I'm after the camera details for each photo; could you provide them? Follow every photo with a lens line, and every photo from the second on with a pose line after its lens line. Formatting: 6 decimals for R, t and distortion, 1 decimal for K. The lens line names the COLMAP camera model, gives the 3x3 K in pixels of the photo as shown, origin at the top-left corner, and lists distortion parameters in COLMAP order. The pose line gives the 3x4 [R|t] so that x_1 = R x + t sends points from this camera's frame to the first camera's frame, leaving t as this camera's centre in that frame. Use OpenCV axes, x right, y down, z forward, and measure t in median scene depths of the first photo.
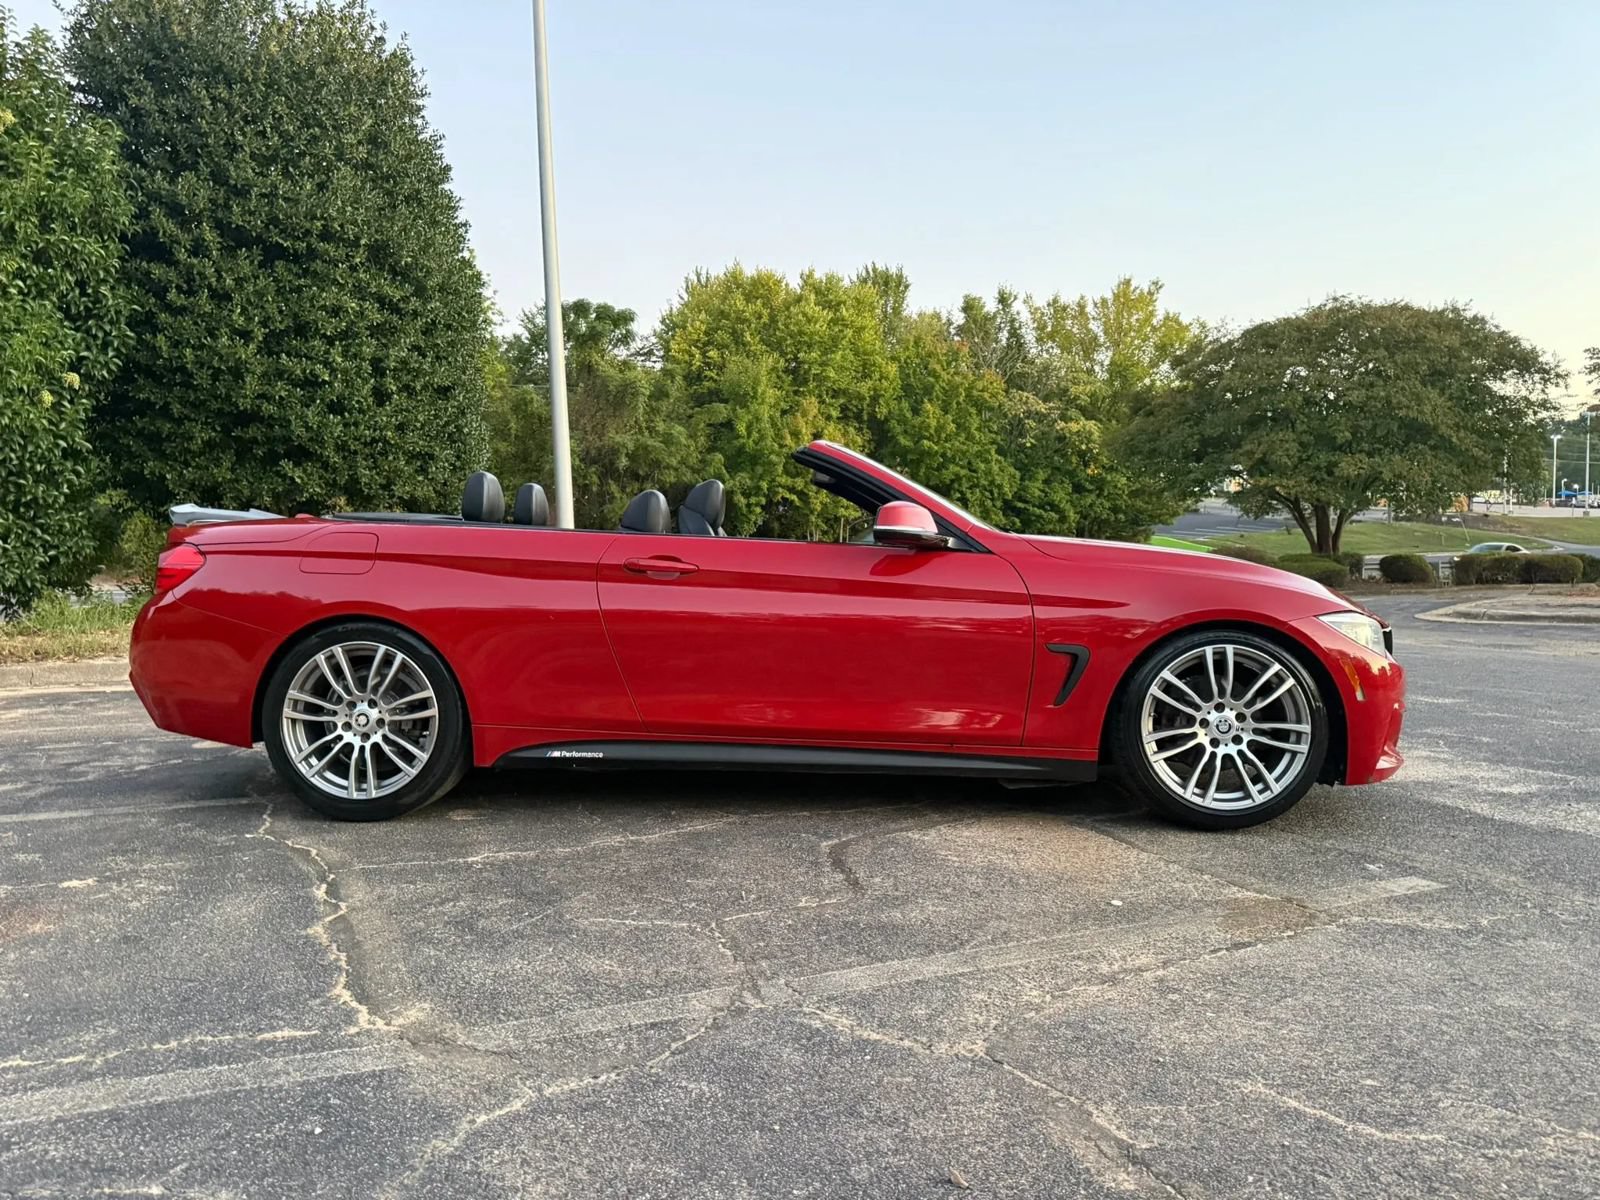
lens RADIAL K [[1108.1, 0, 808.8], [0, 1108.1, 611.8], [0, 0, 1]] dist [0.061734, -0.071401]
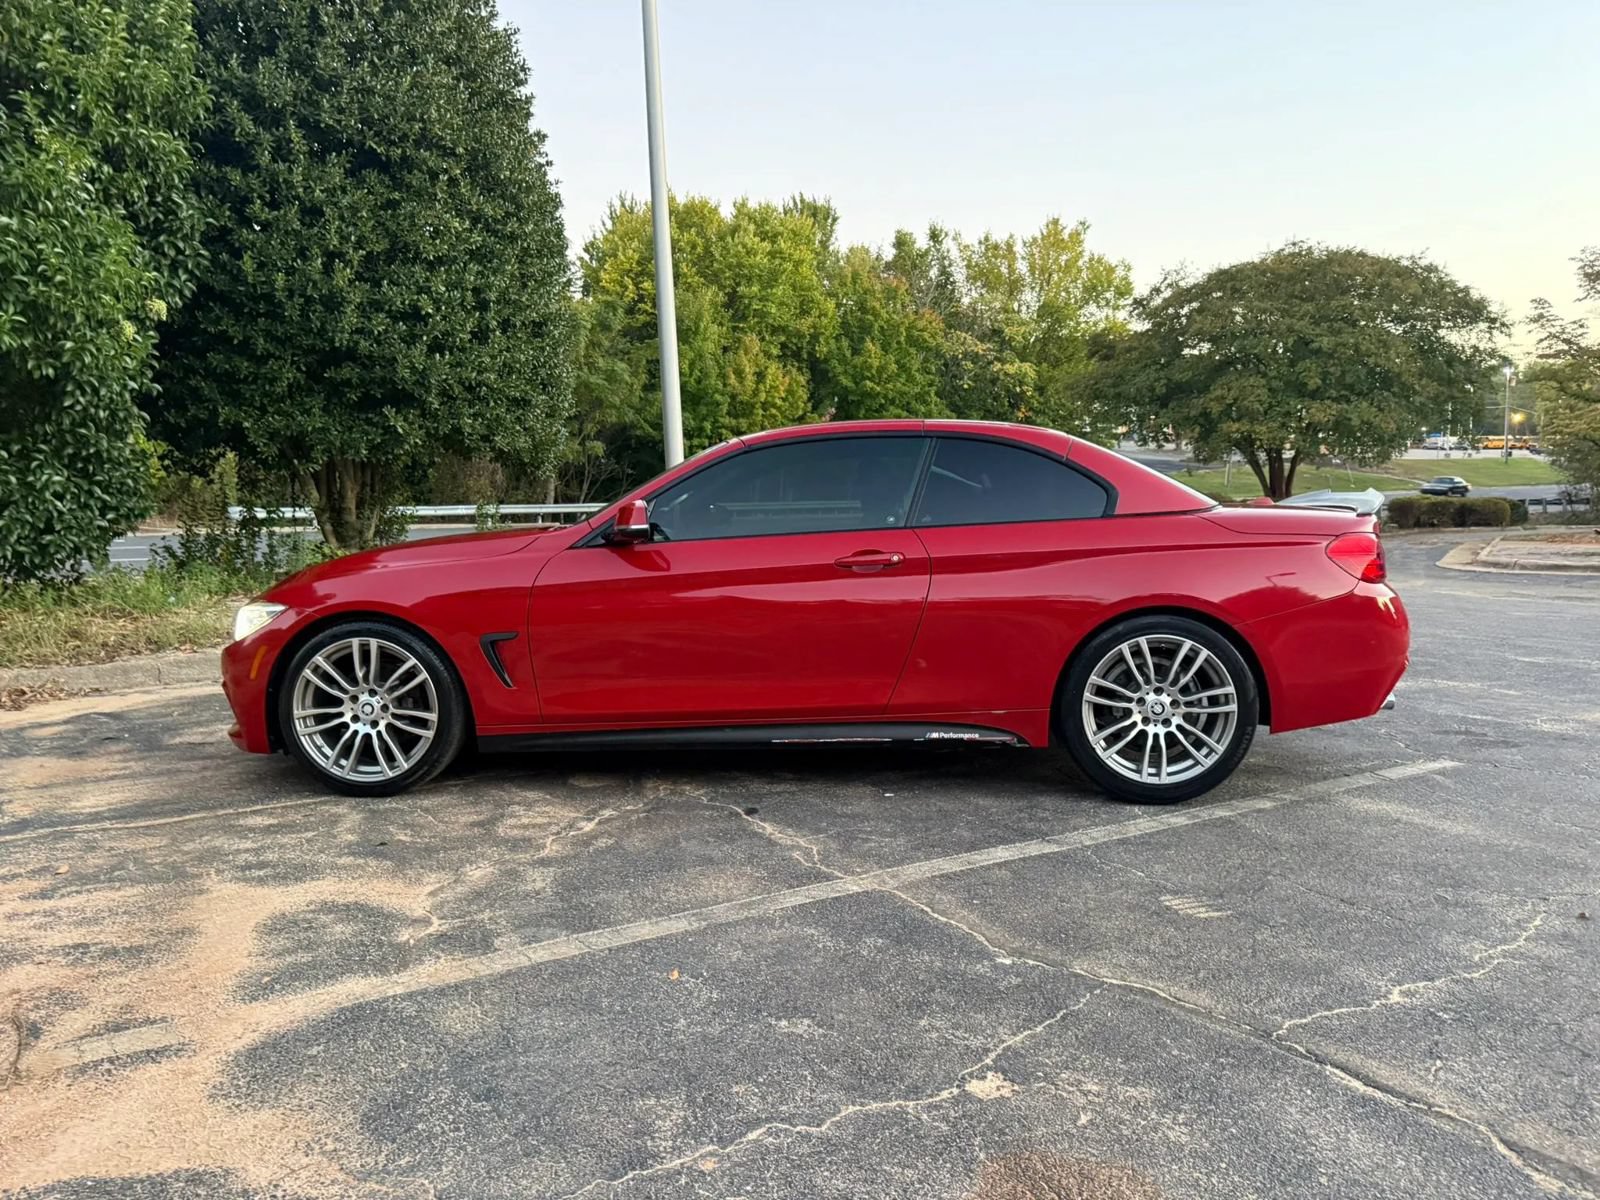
lens RADIAL K [[1108.1, 0, 821.9], [0, 1108.1, 619.4], [0, 0, 1]] dist [0.061734, -0.071401]
pose [[0.993582, -0.012541, 0.112416, -0.118739], [0.005658, 0.998101, 0.061337, -0.011709], [-0.112972, -0.060308, 0.991766, 0.050058]]
